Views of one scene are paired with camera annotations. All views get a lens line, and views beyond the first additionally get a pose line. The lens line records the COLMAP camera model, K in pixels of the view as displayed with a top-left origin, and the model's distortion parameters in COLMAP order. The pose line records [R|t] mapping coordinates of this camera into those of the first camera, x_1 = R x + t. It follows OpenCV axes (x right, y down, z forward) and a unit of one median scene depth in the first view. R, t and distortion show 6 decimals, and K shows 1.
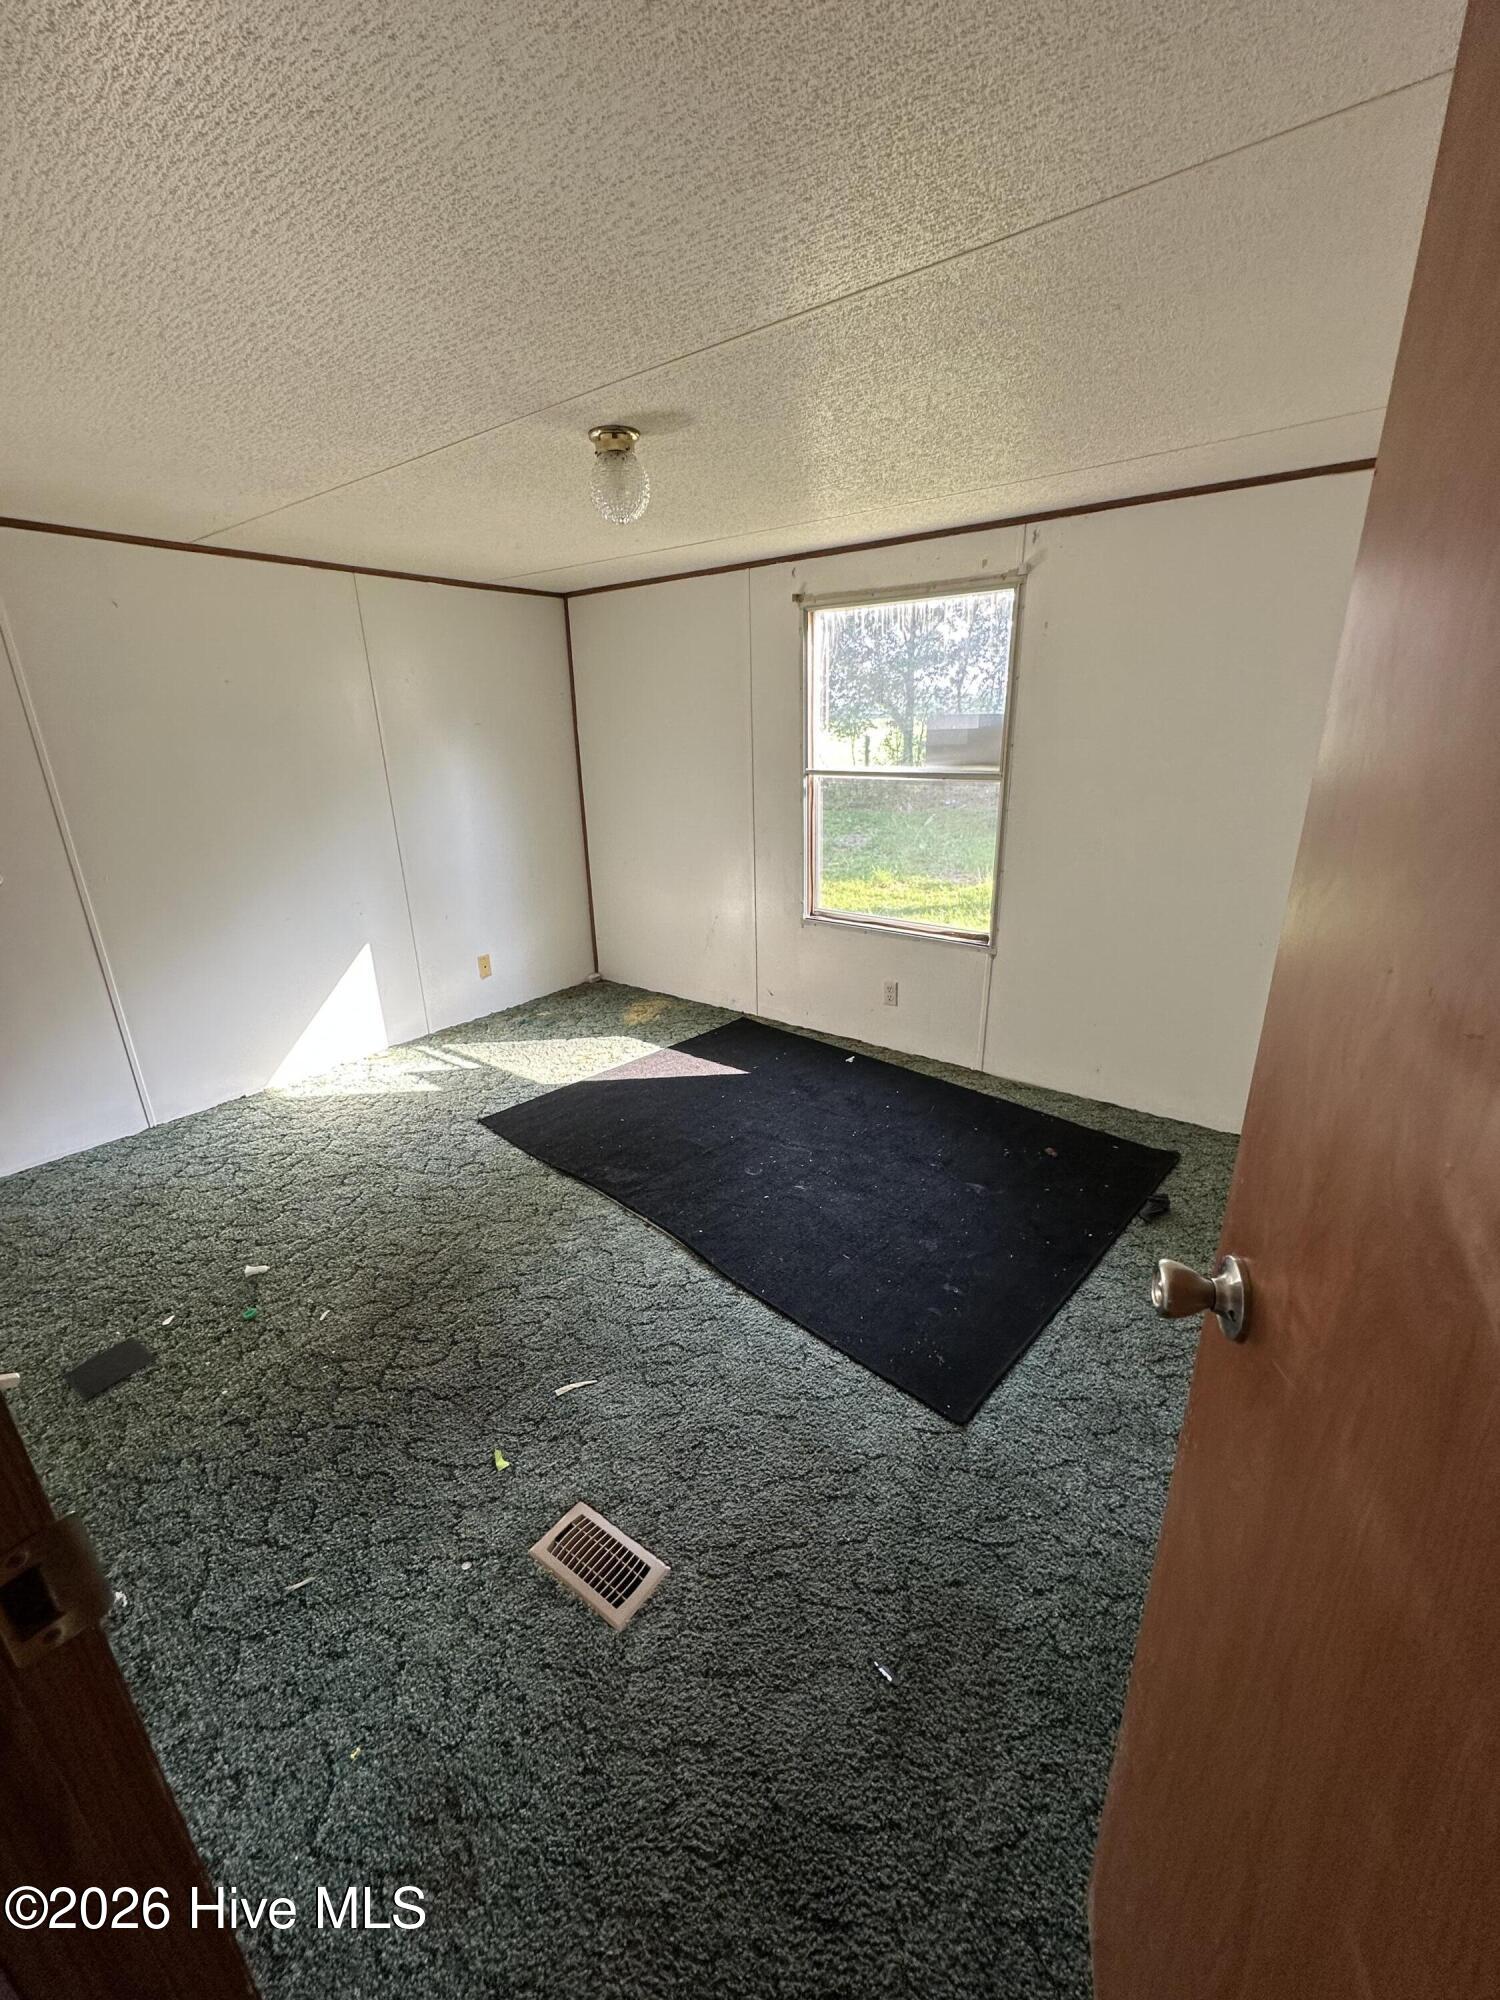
lens RADIAL K [[798.9, 0, 752.2], [0, 798.9, 1000.3], [0, 0, 1]] dist [-0.004518, 0.000605]
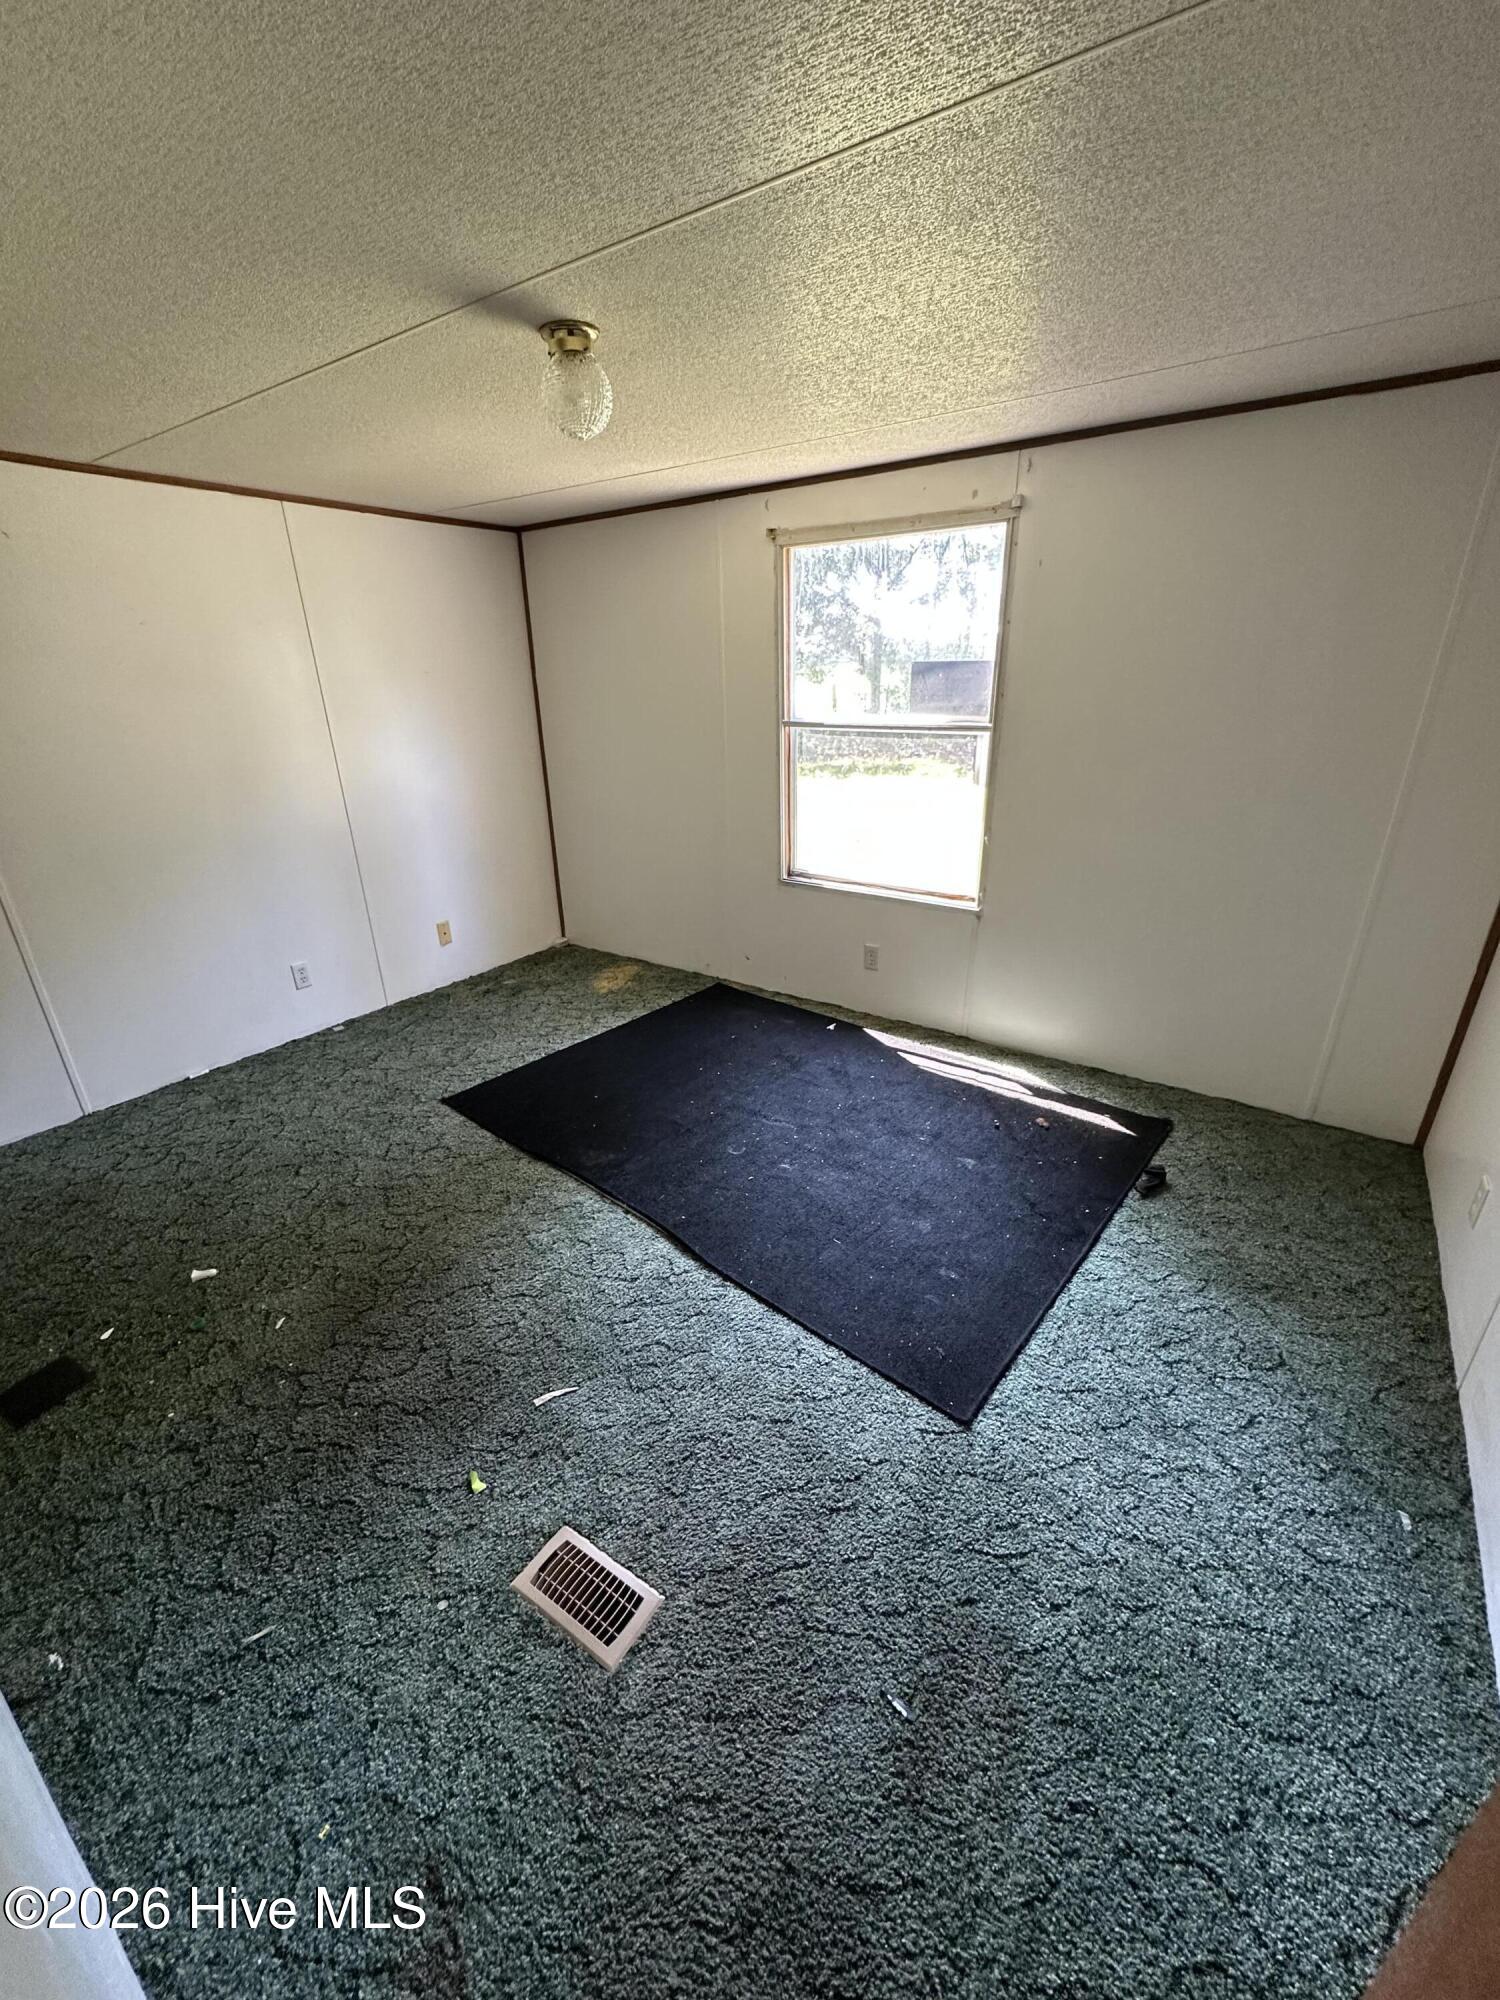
lens RADIAL K [[798.9, 0, 752.7], [0, 798.9, 1000.5], [0, 0, 1]] dist [-0.004518, 0.000605]
pose [[0.999083, -0.016573, 0.039472, -0.022919], [0.014277, 0.998228, 0.057758, -0.033028], [-0.040359, -0.057142, 0.997550, 0.097113]]
